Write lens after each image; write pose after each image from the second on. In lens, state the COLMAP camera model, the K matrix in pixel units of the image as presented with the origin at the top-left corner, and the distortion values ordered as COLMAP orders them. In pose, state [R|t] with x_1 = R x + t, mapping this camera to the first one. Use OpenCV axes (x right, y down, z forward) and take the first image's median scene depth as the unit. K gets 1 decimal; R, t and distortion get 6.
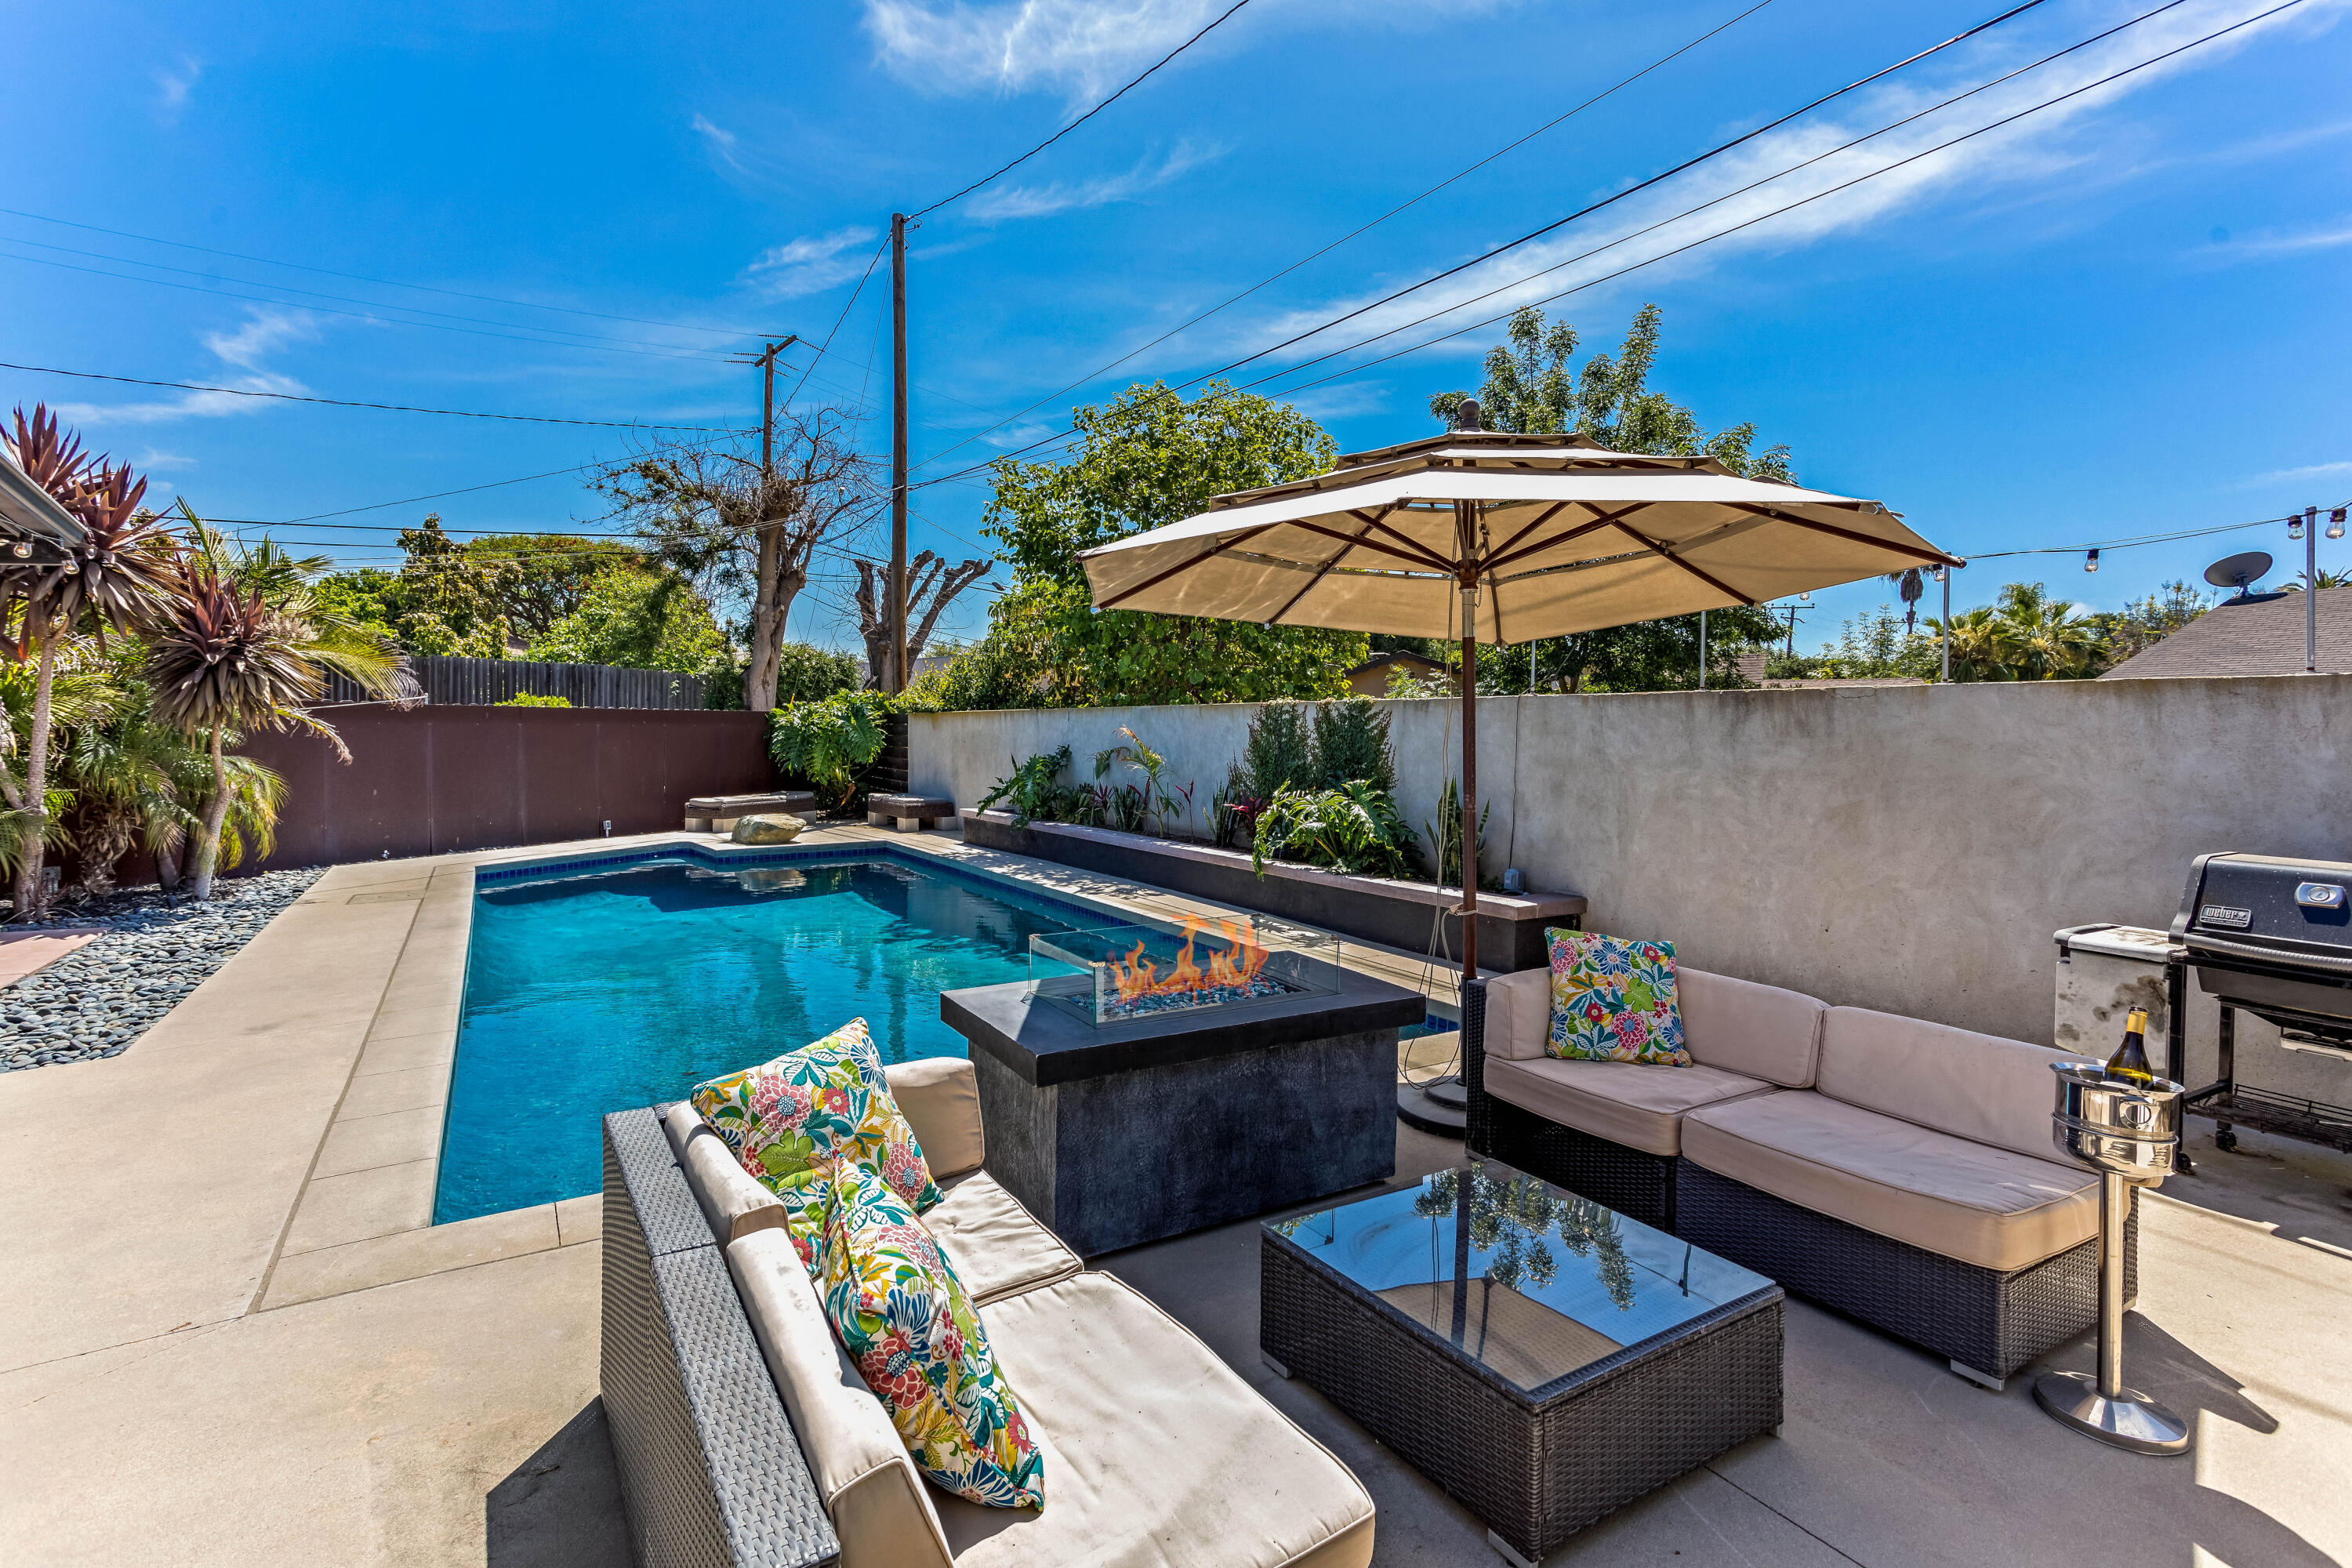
lens RADIAL K [[1132.9, 0, 1187.9], [0, 1132.9, 764.3], [0, 0, 1]] dist [0.029424, 0.001410]
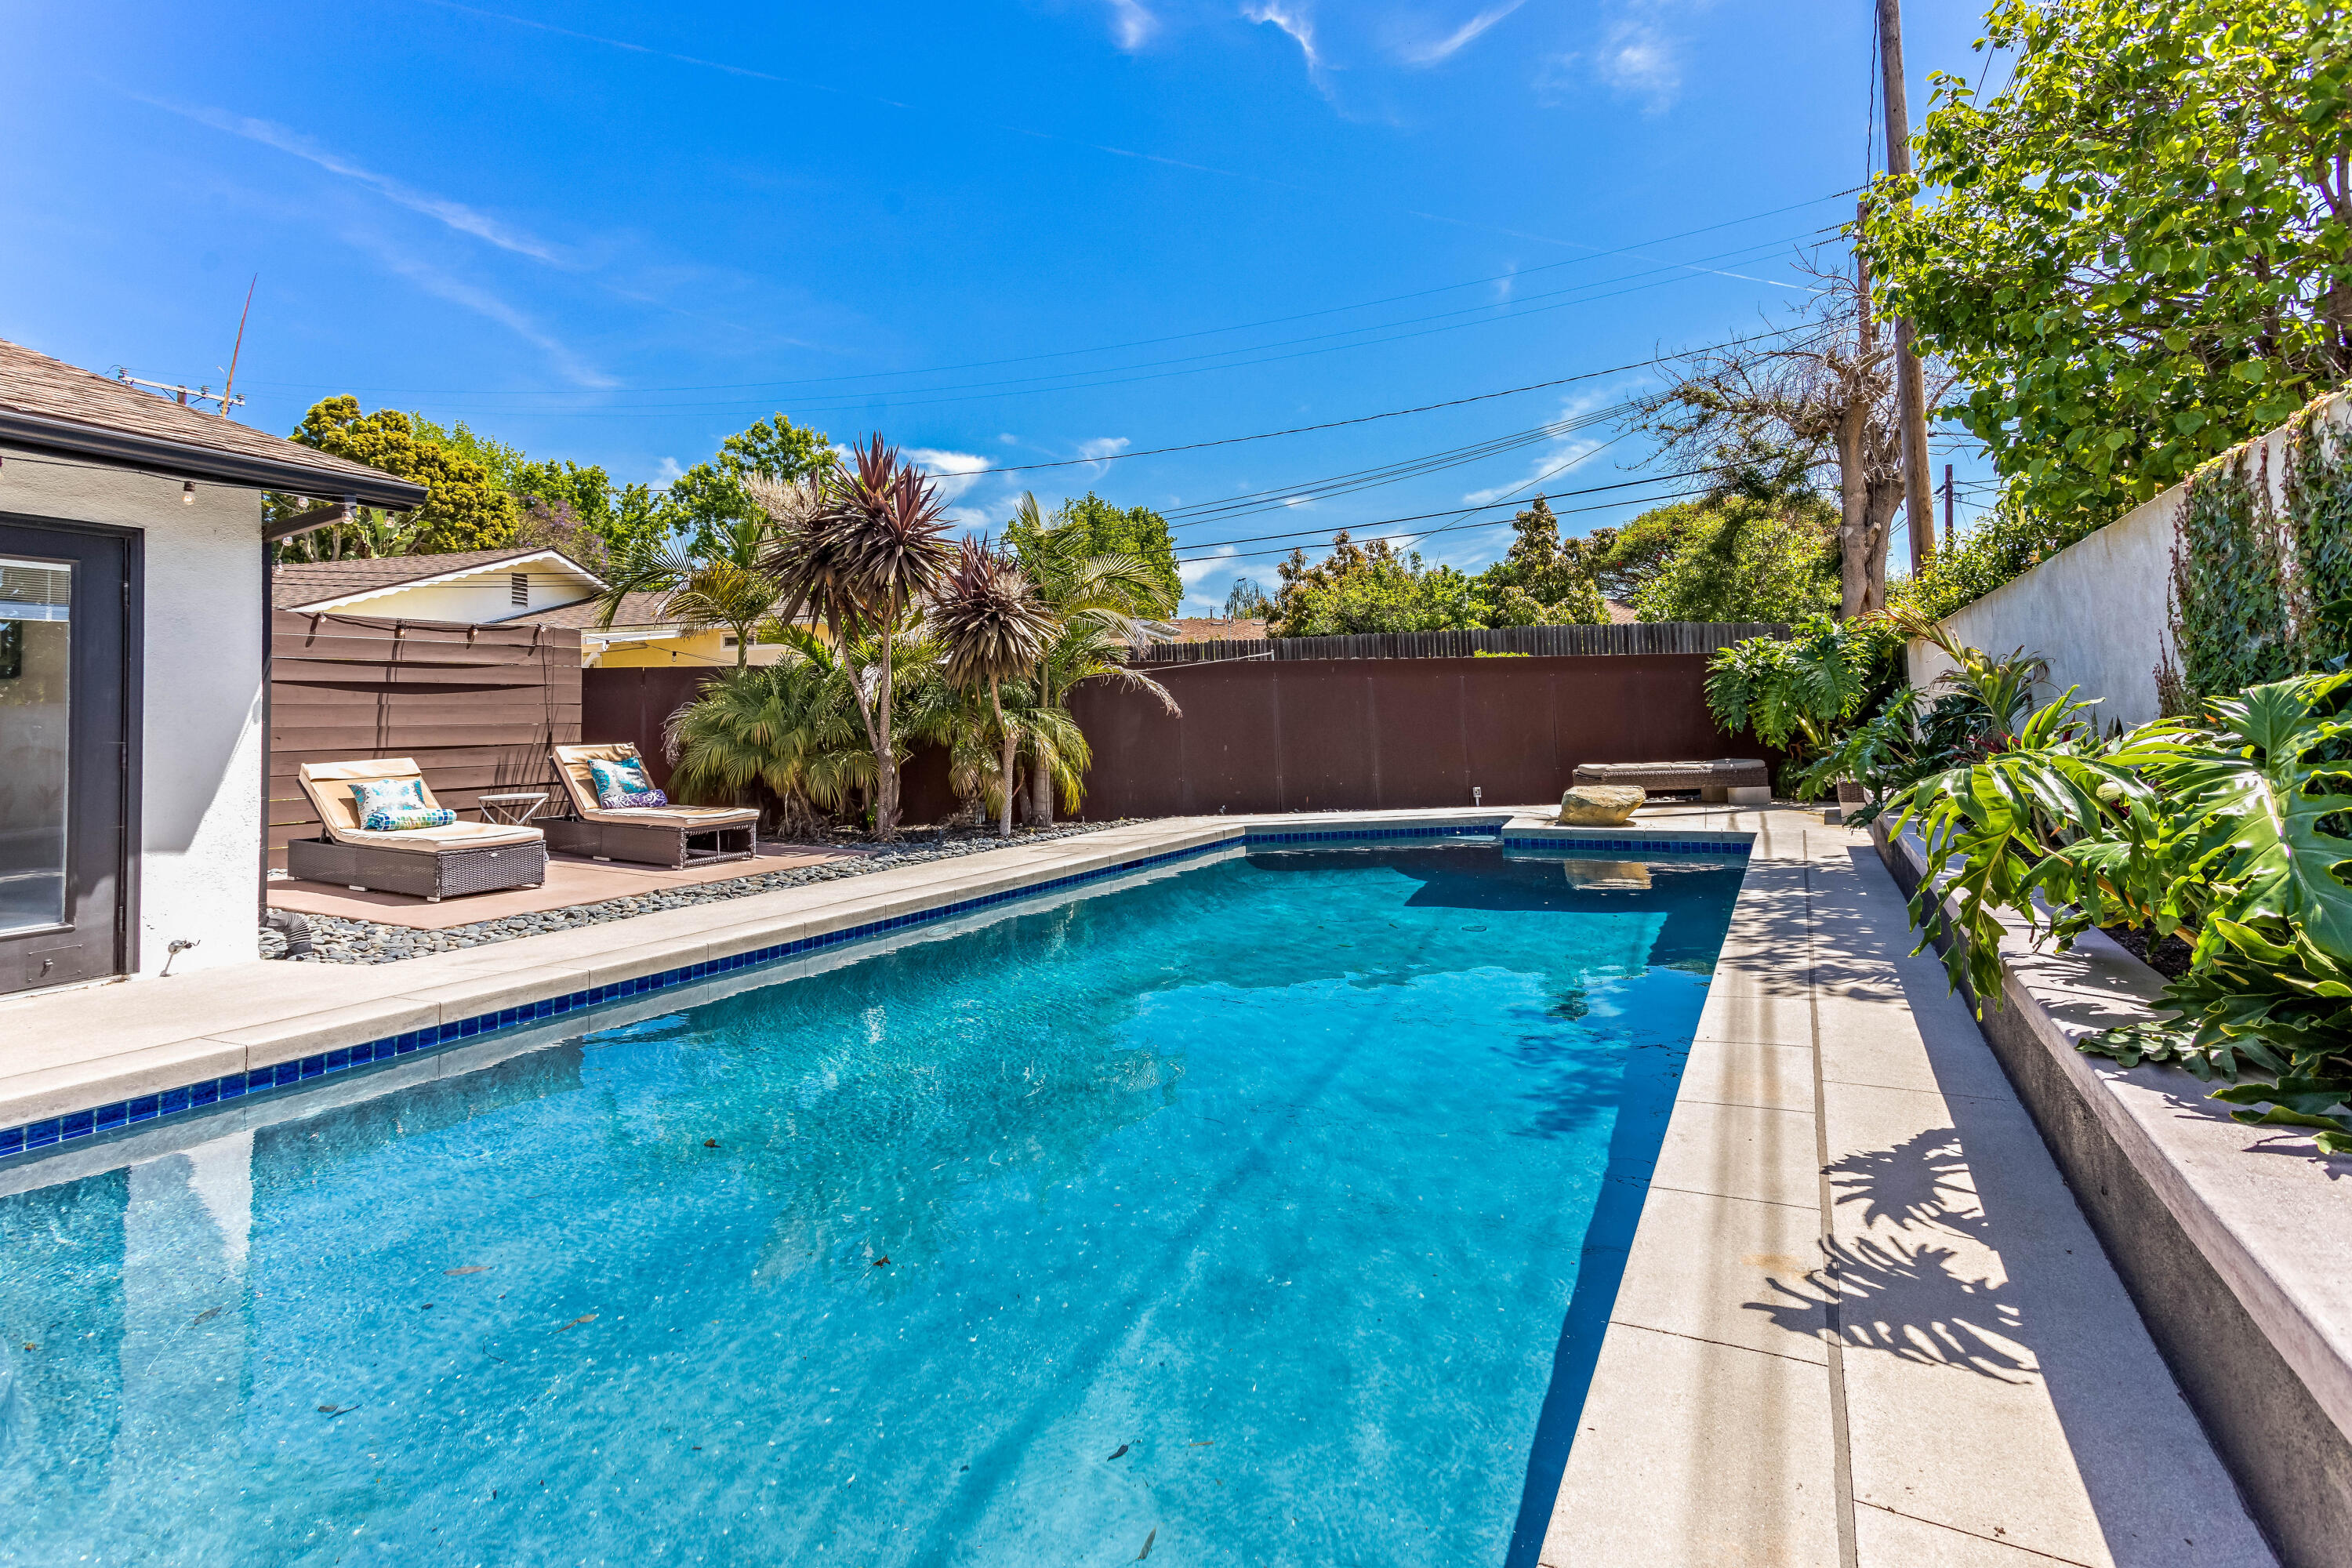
lens RADIAL K [[1149.2, 0, 1176.5], [0, 1149.2, 652.4], [0, 0, 1]] dist [0.021639, 0.000341]
pose [[0.504796, -0.066939, -0.860639, 0.126381], [-0.000243, 0.996978, -0.077685, 0.014842], [0.863238, 0.039424, 0.503255, 0.346750]]
